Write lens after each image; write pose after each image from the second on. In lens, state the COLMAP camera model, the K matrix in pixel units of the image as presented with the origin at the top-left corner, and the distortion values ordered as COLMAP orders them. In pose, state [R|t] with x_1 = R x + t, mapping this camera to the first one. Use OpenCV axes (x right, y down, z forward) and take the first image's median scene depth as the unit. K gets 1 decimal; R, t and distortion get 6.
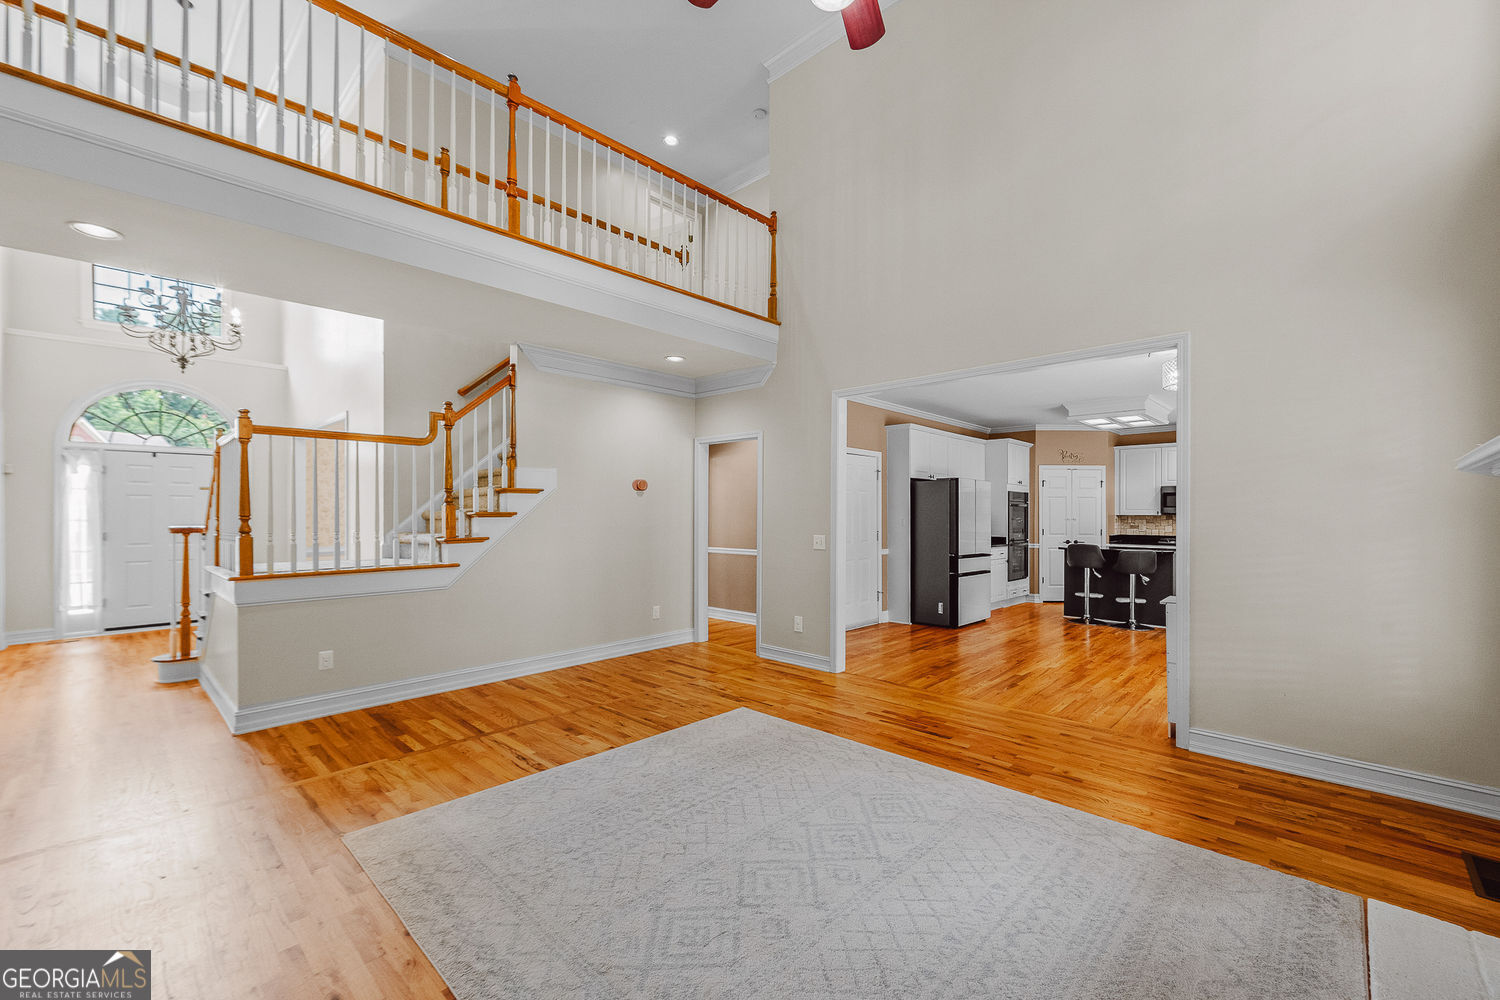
lens RADIAL K [[612.9, 0, 759.8], [0, 612.9, 512.7], [0, 0, 1]] dist [0.006634, 0.001335]
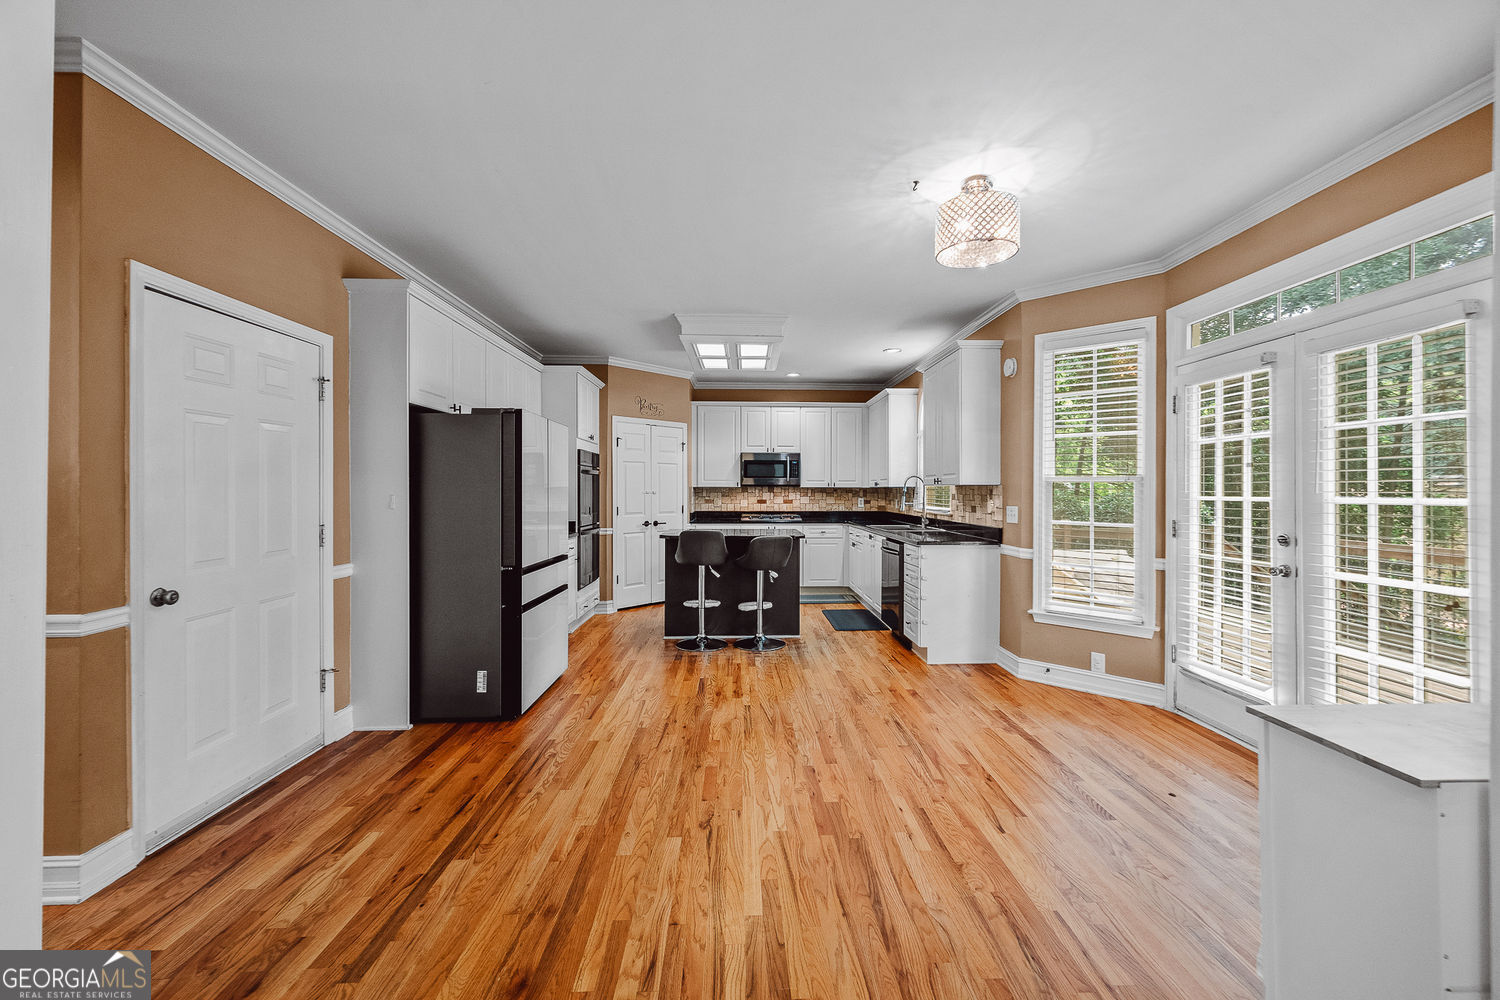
lens RADIAL K [[612.9, 0, 764.7], [0, 612.9, 489.6], [0, 0, 1]] dist [0.006634, 0.001335]
pose [[0.710782, -0.002570, 0.703408, 0.110626], [-0.000516, 0.999991, 0.004176, 0.004858], [-0.703412, -0.003331, 0.710774, 0.483159]]
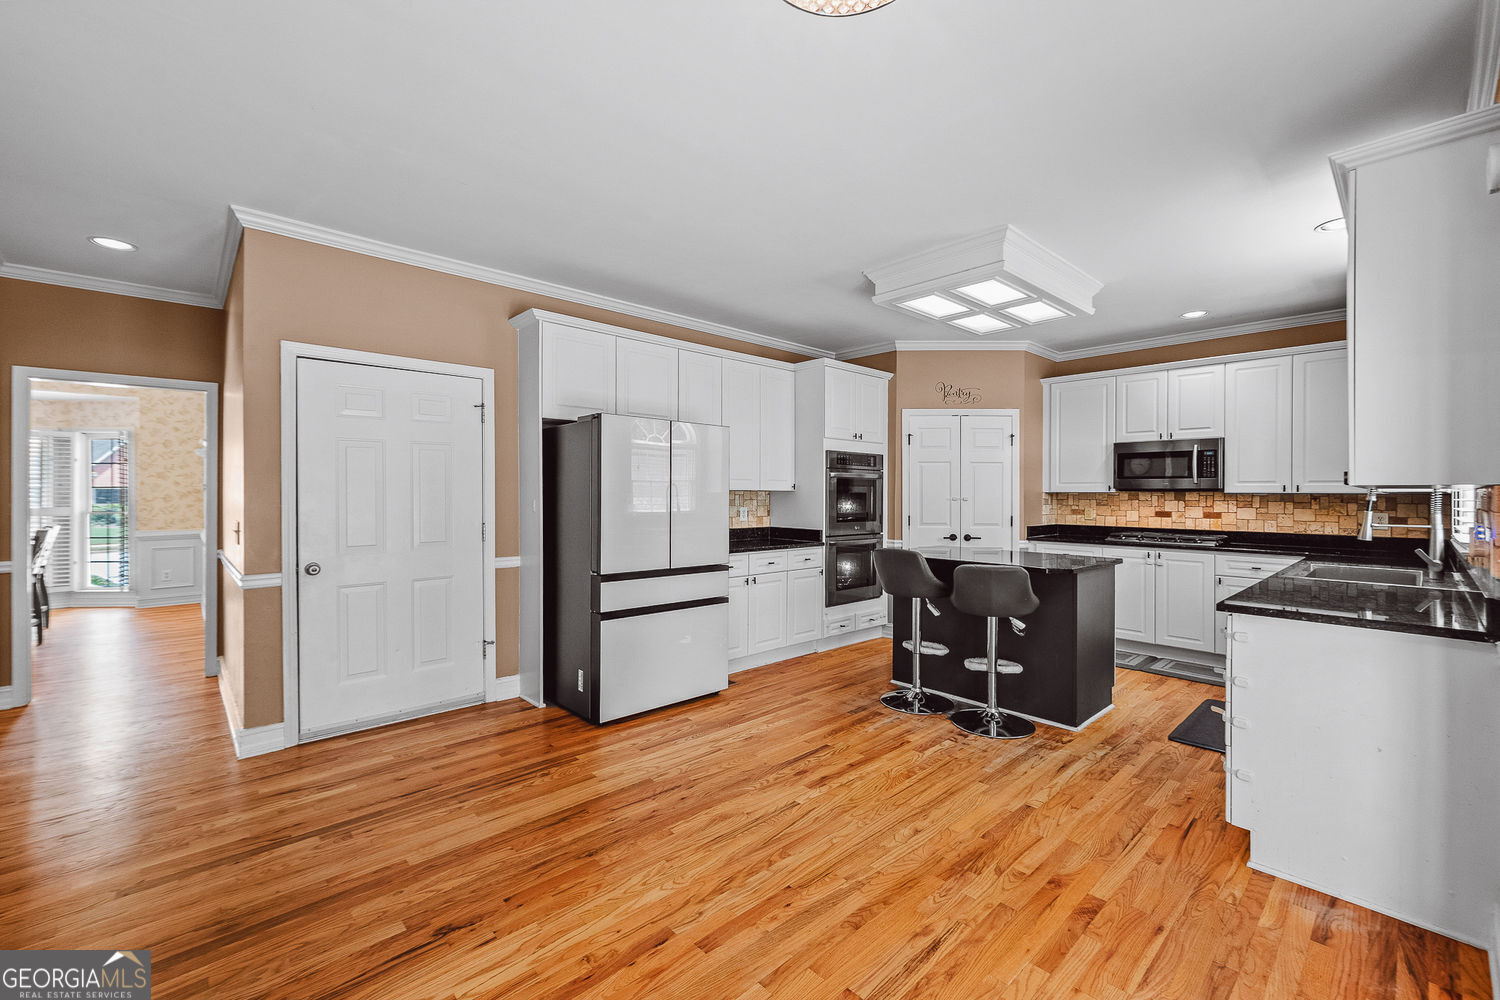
lens RADIAL K [[612.9, 0, 746.4], [0, 612.9, 495.0], [0, 0, 1]] dist [0.006634, 0.001335]
pose [[0.996856, -0.000052, -0.079239, 0.442963], [0.000470, 0.999986, 0.005254, 0.004232], [0.079238, -0.005275, 0.996842, 0.494884]]
